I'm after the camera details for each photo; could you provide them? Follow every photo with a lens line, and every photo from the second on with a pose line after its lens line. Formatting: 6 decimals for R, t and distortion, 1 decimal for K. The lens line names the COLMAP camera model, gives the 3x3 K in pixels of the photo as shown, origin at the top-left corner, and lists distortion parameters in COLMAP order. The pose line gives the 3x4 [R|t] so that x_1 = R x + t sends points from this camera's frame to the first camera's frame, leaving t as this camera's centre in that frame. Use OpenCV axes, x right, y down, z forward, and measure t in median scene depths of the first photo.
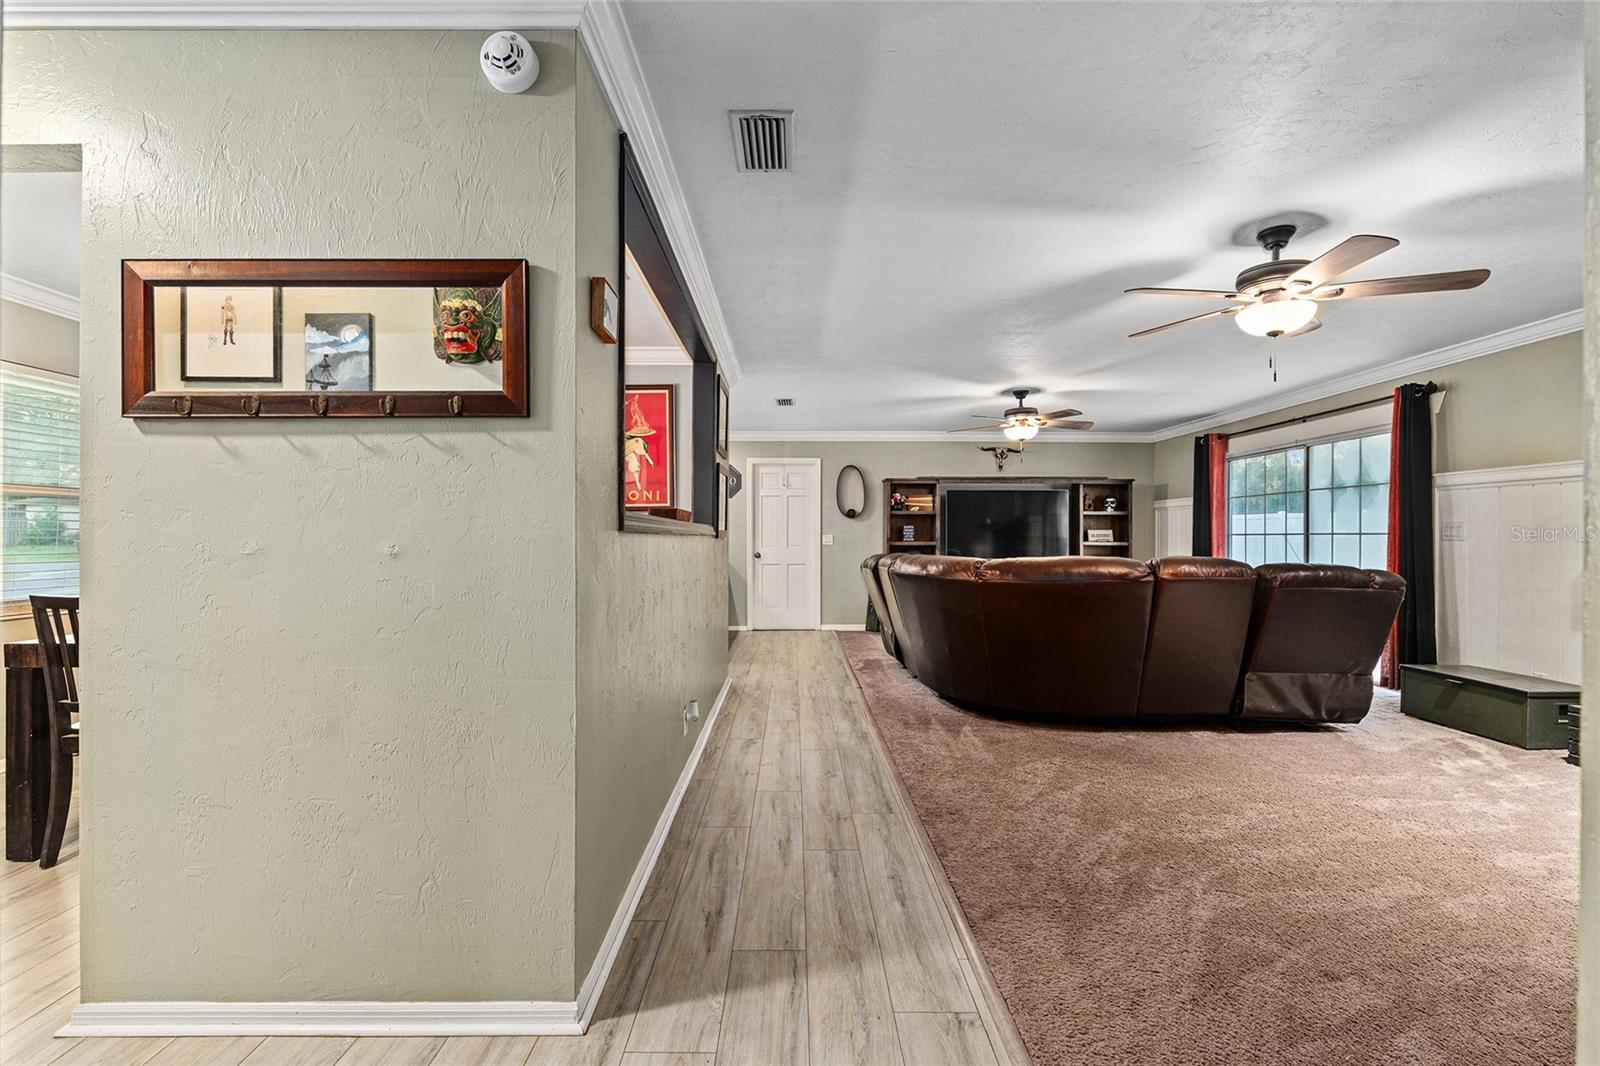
lens RADIAL K [[696.1, 0, 797.8], [0, 696.1, 539.0], [0, 0, 1]] dist [-0.001722, -0.000420]
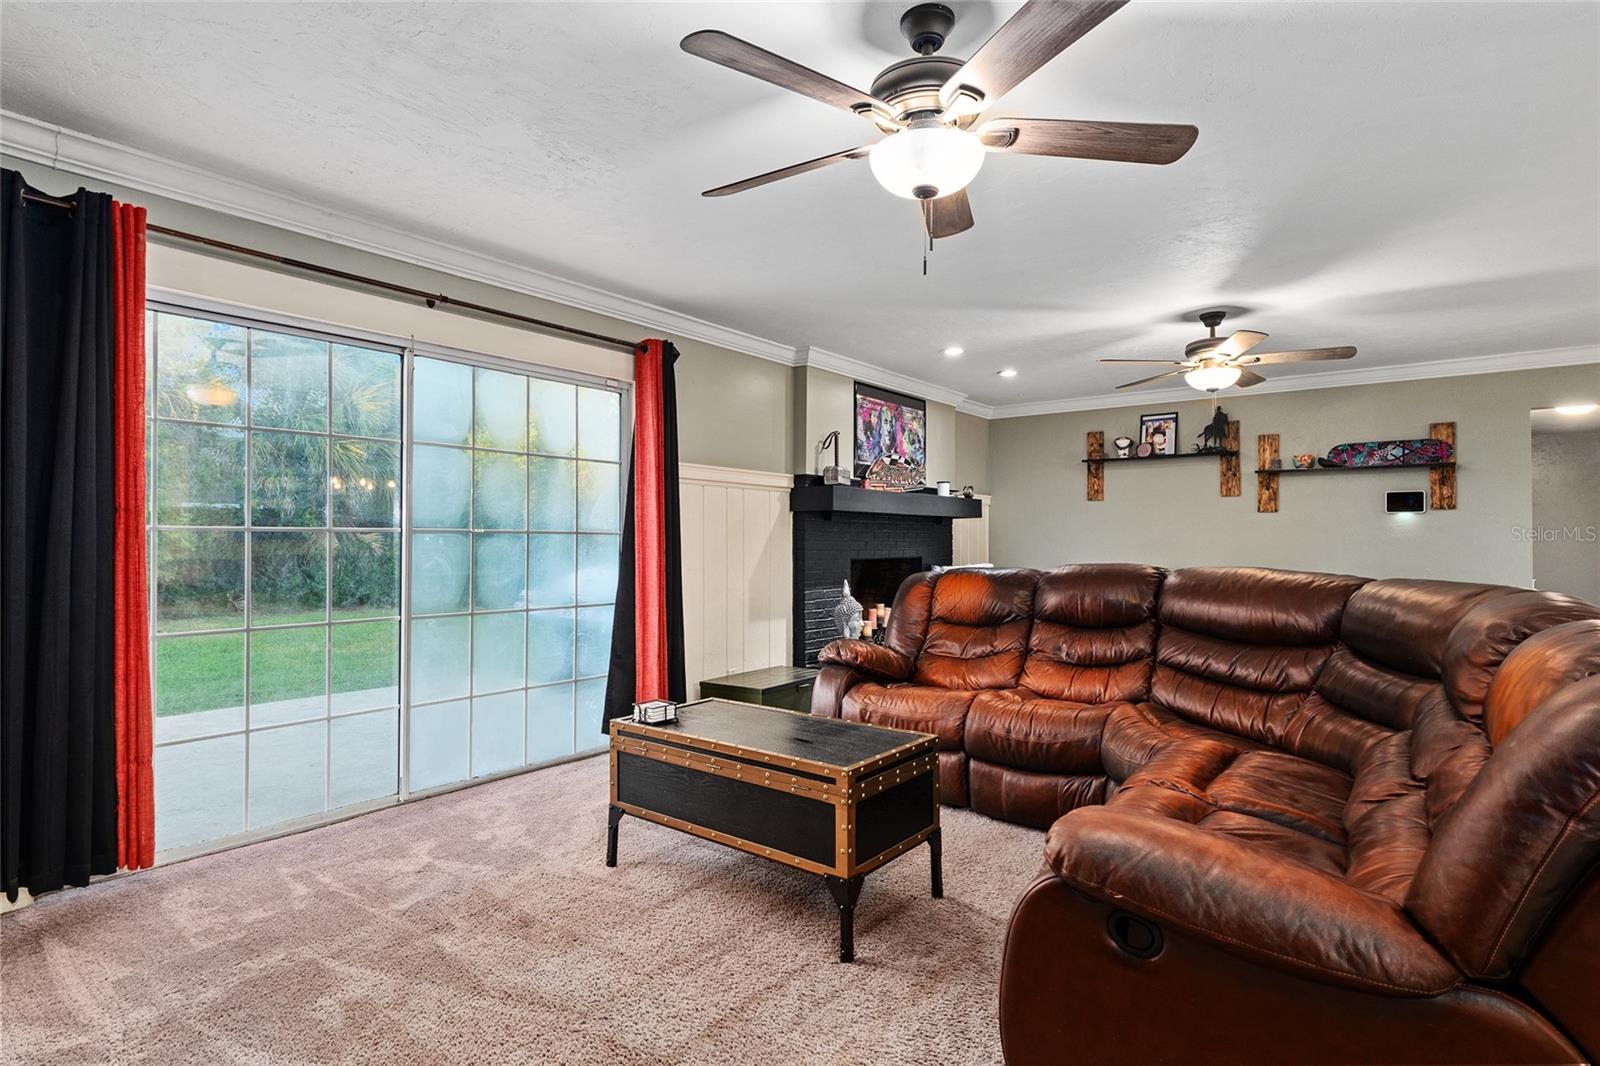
lens RADIAL K [[816.7, 0, 803.6], [0, 816.7, 528.8], [0, 0, 1]] dist [-0.000048, 0.000824]
pose [[-0.784630, 0.003683, 0.619954, 0.196024], [-0.002455, 0.999956, -0.009048, -0.005806], [-0.619960, -0.008621, -0.784586, 1.642238]]
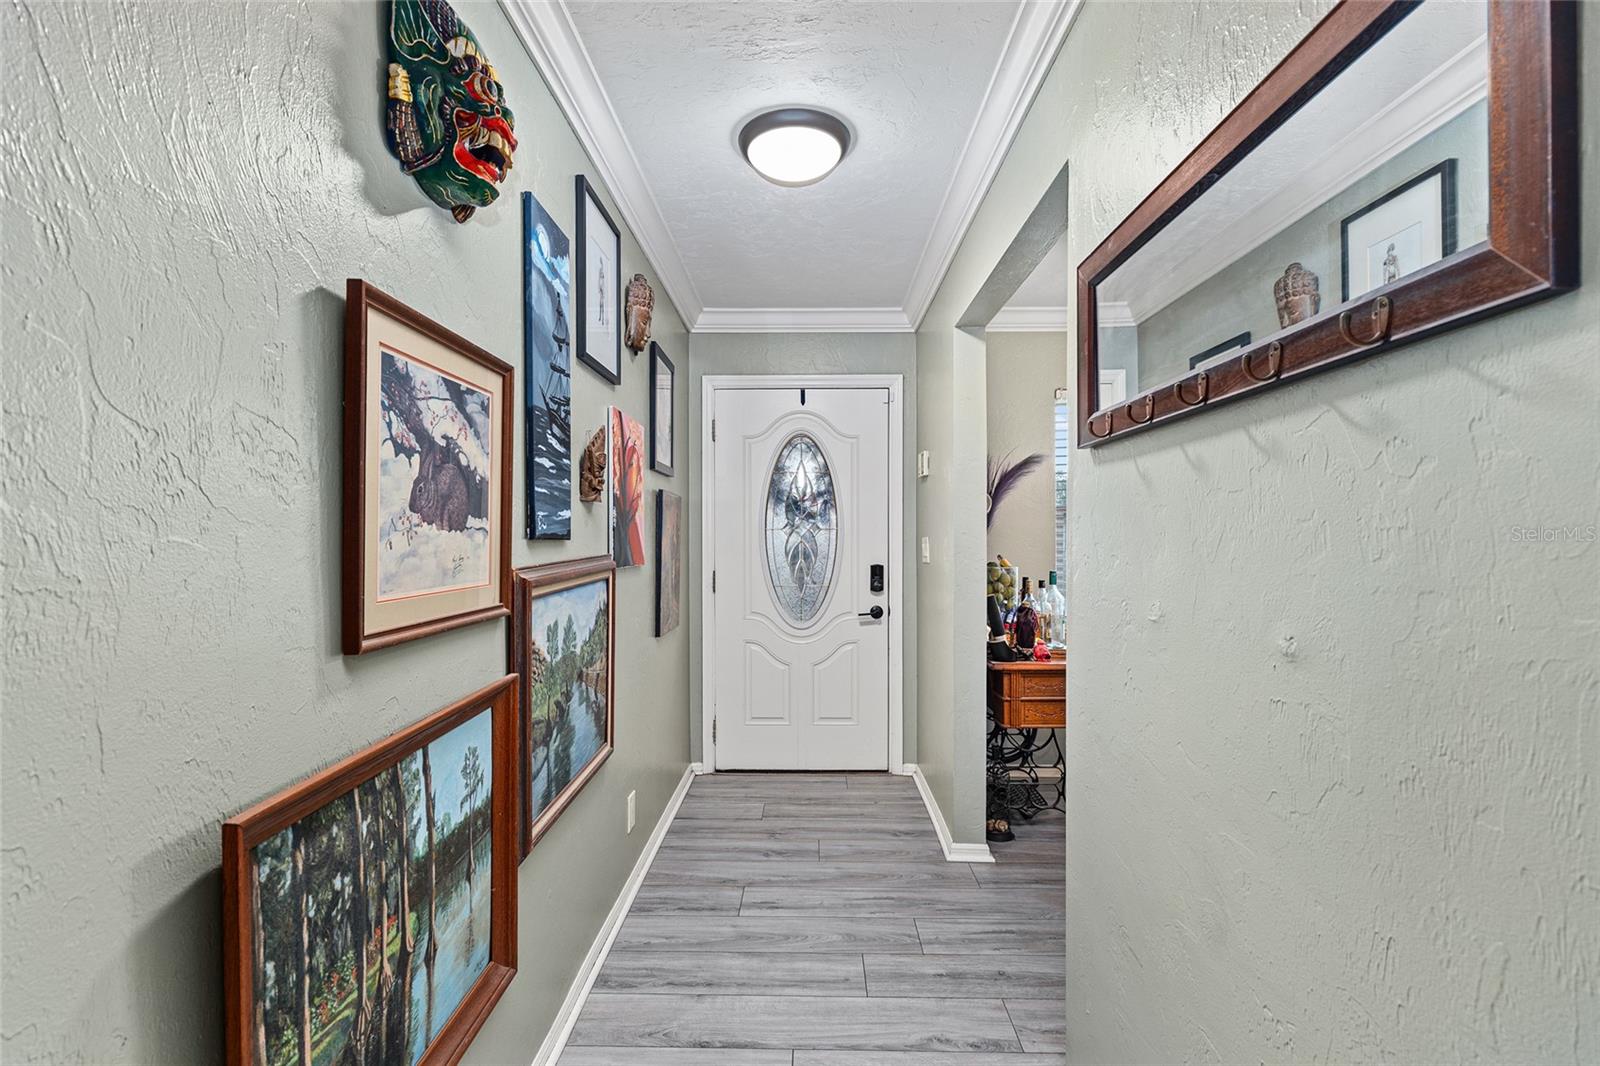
lens RADIAL K [[724.4, 0, 800.3], [0, 724.4, 548.1], [0, 0, 1]] dist [-0.000750, 0.000275]
pose [[-0.021427, 0.013807, -0.999675, -0.017423], [-0.002231, 0.999901, 0.013858, -0.020460], [0.999768, 0.002527, -0.021394, 0.219482]]
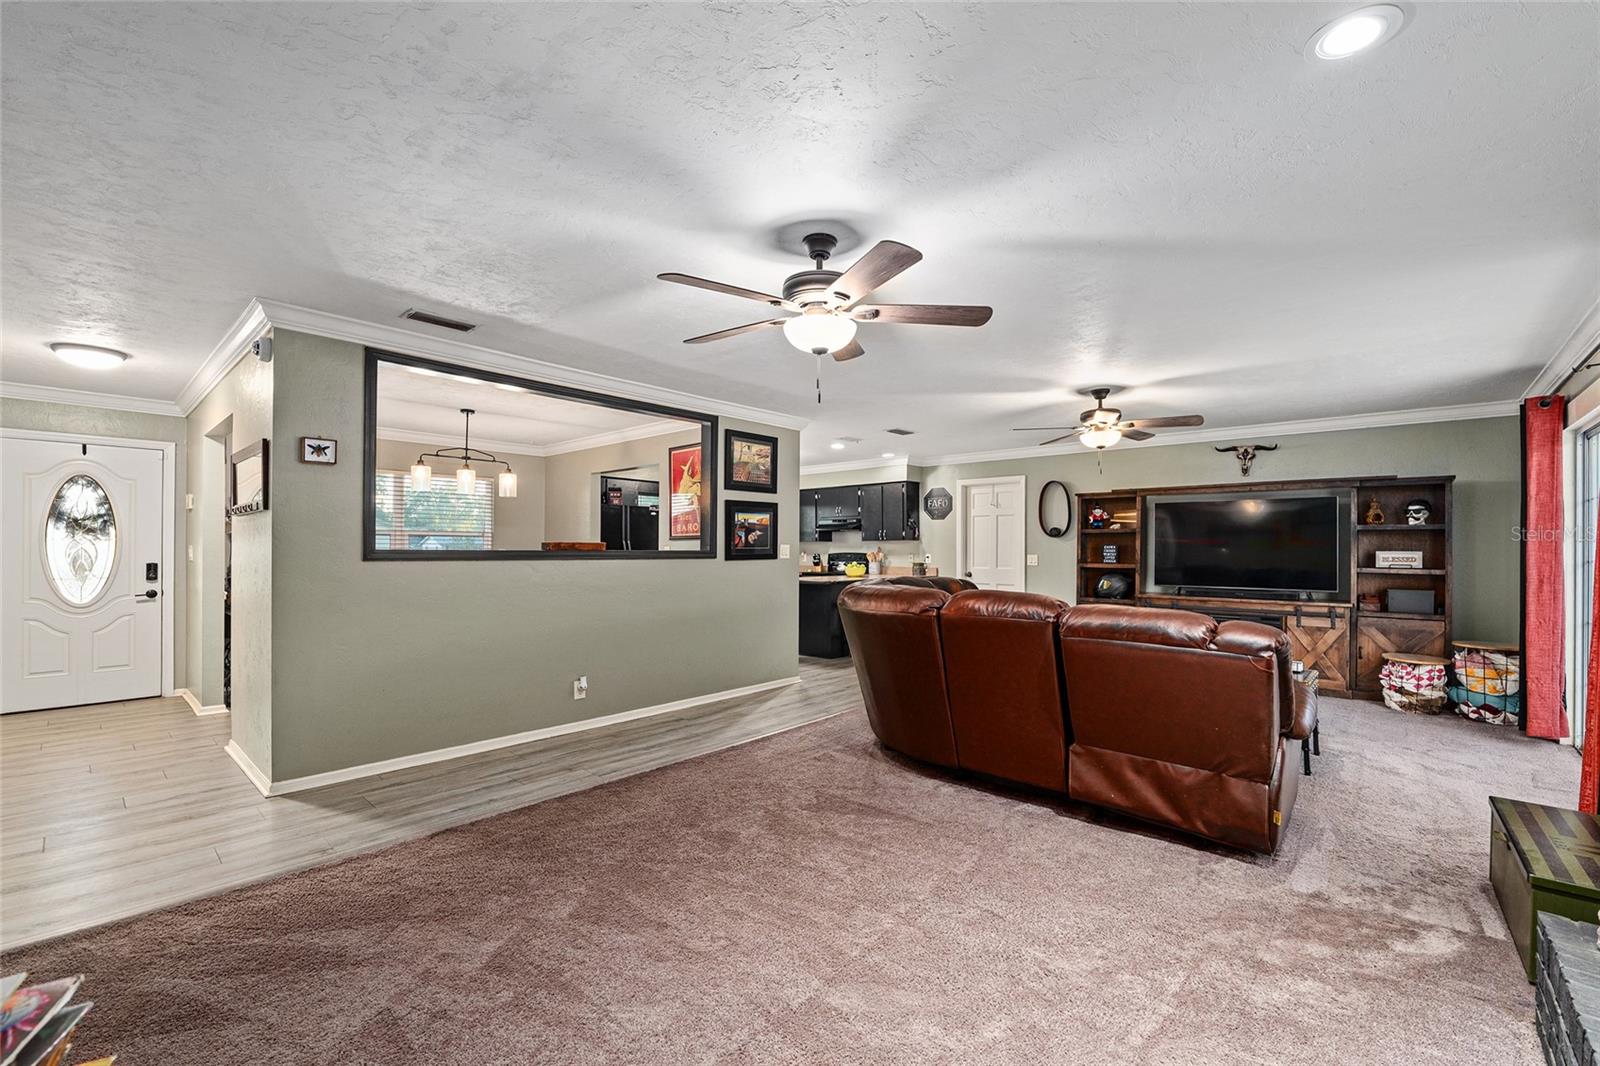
lens RADIAL K [[667.1, 0, 802.7], [0, 667.1, 545.1], [0, 0, 1]] dist [-0.012904, 0.000074]
pose [[0.743282, -0.001322, -0.668977, 0.752681], [-0.005337, 0.999955, -0.007906, -0.018941], [0.668957, 0.009447, 0.743241, 0.194234]]
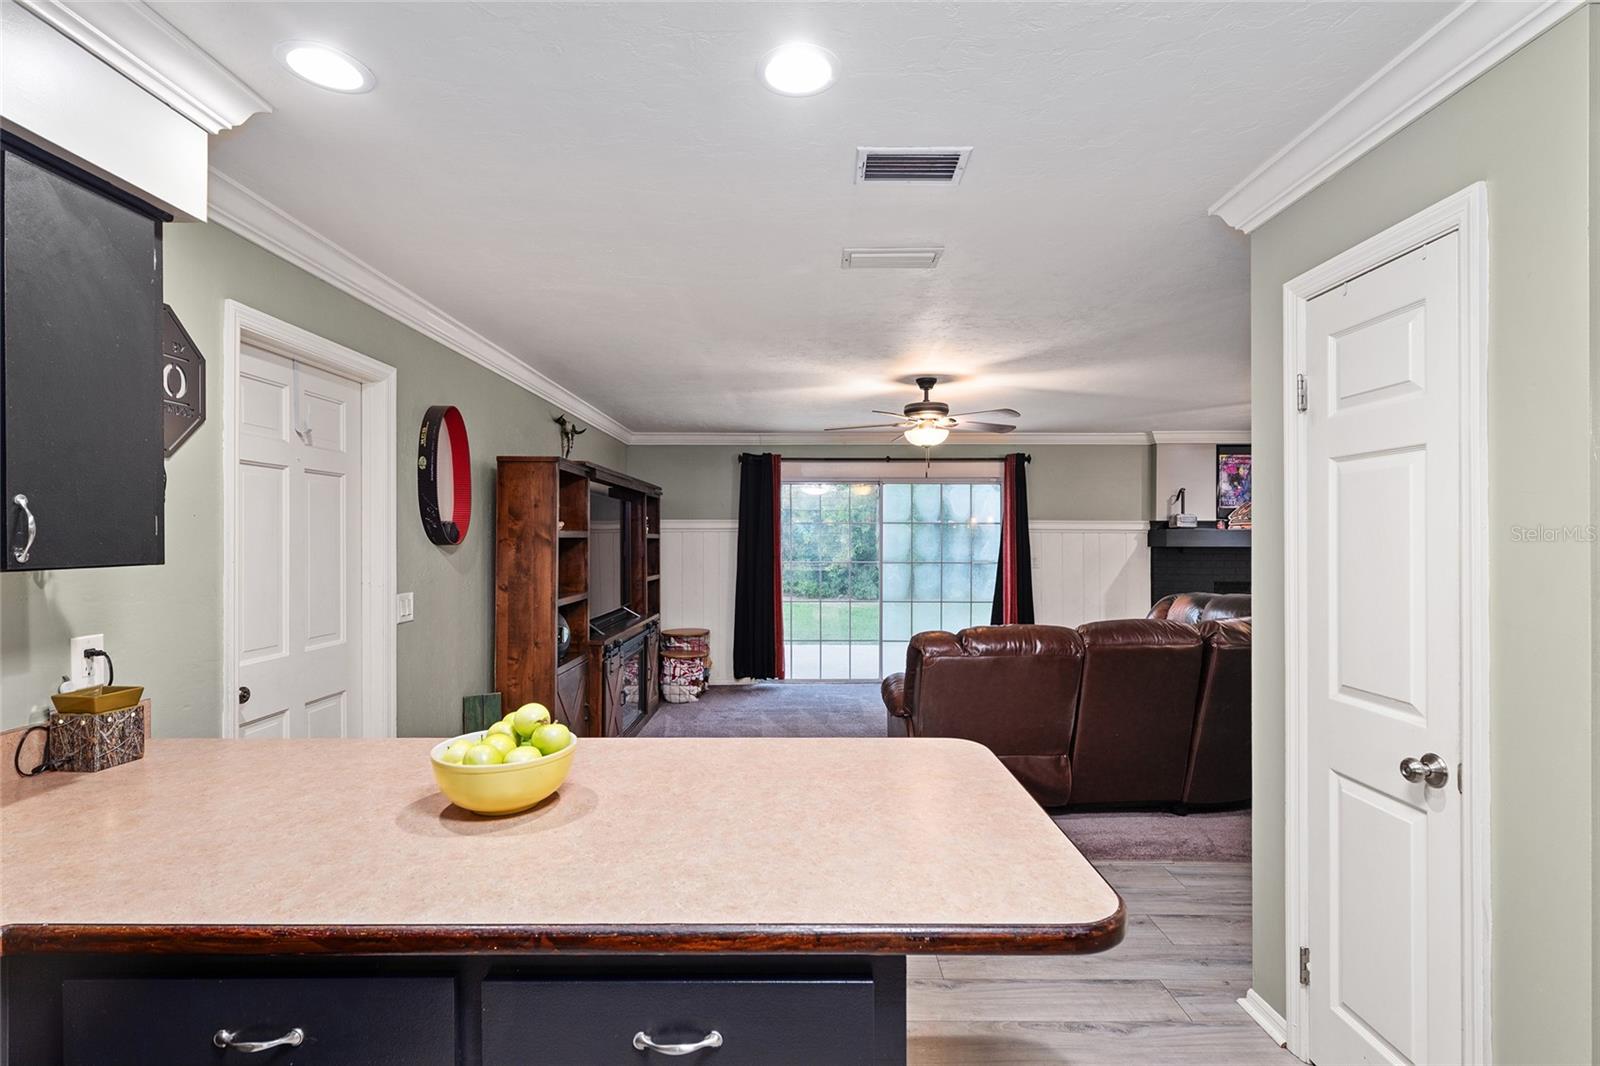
lens RADIAL K [[741.2, 0, 800.0], [0, 741.2, 533.0], [0, 0, 1]] dist [-0.001131, 0.000002]
pose [[0.004270, 0.006886, 0.999967, -0.576321], [0.002228, 0.999974, -0.006896, -0.059880], [-0.999988, 0.002257, 0.004254, 1.440370]]
